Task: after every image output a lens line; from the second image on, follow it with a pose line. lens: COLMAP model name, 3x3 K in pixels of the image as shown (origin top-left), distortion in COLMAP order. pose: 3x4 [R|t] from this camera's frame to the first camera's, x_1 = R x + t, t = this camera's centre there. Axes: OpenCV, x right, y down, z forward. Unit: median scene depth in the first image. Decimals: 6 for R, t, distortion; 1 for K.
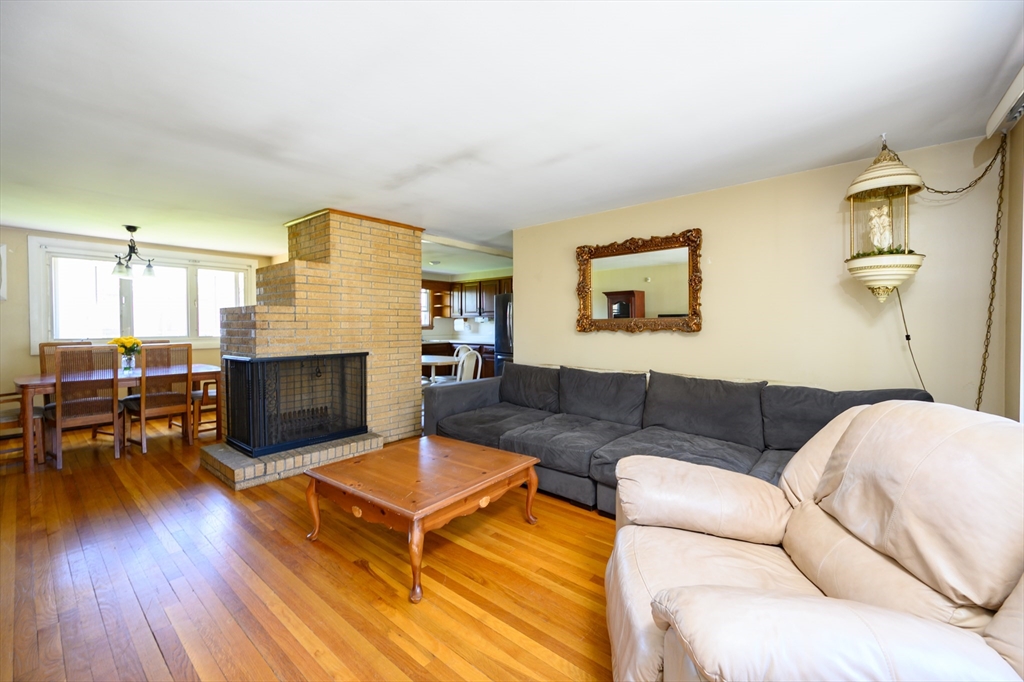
lens RADIAL K [[407.5, 0, 516.5], [0, 407.5, 335.3], [0, 0, 1]] dist [0.001546, -0.000048]
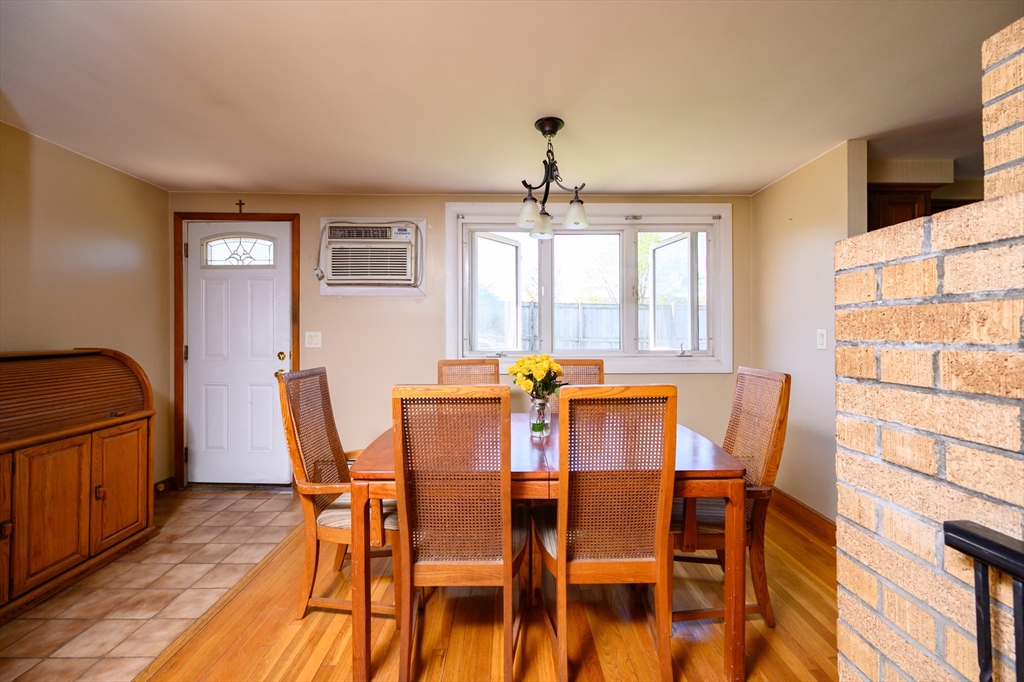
lens RADIAL K [[407.5, 0, 516.5], [0, 407.5, 334.1], [0, 0, 1]] dist [0.001546, -0.000048]
pose [[0.647191, 0.002125, -0.762325, -0.698437], [-0.013098, 0.999880, -0.008332, -0.016675], [0.762215, 0.015377, 0.647141, 0.768590]]
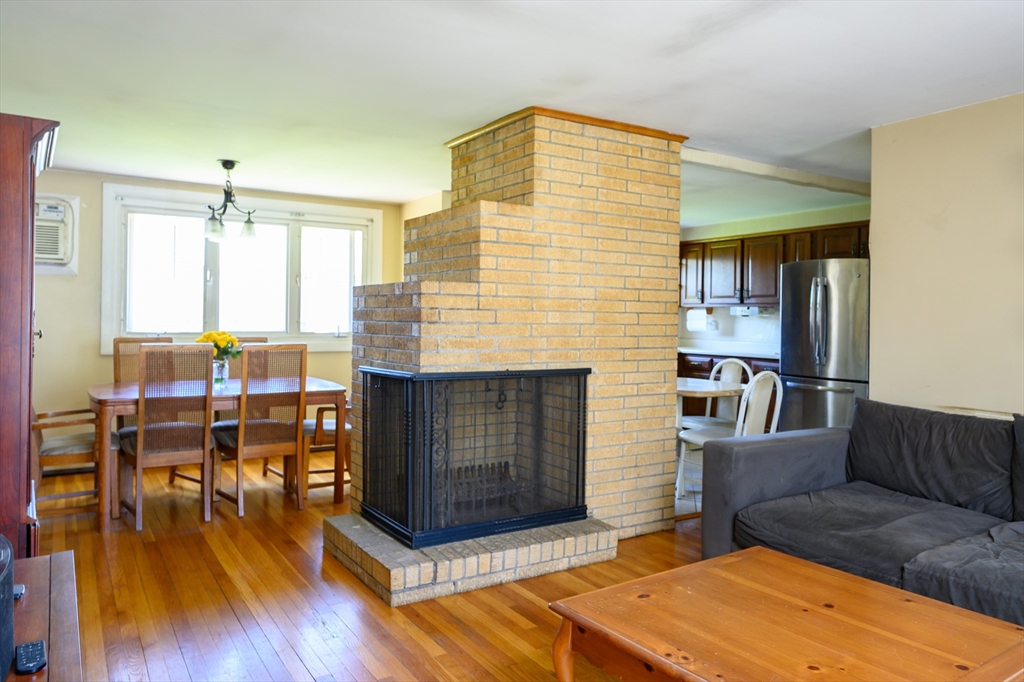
lens RADIAL K [[709.8, 0, 531.7], [0, 709.8, 324.3], [0, 0, 1]] dist [0.001769, -0.004981]
pose [[0.954575, 0.016559, -0.297512, -0.164949], [-0.022418, 0.999616, -0.016292, 0.000373], [0.297128, 0.022222, 0.954579, 0.082006]]
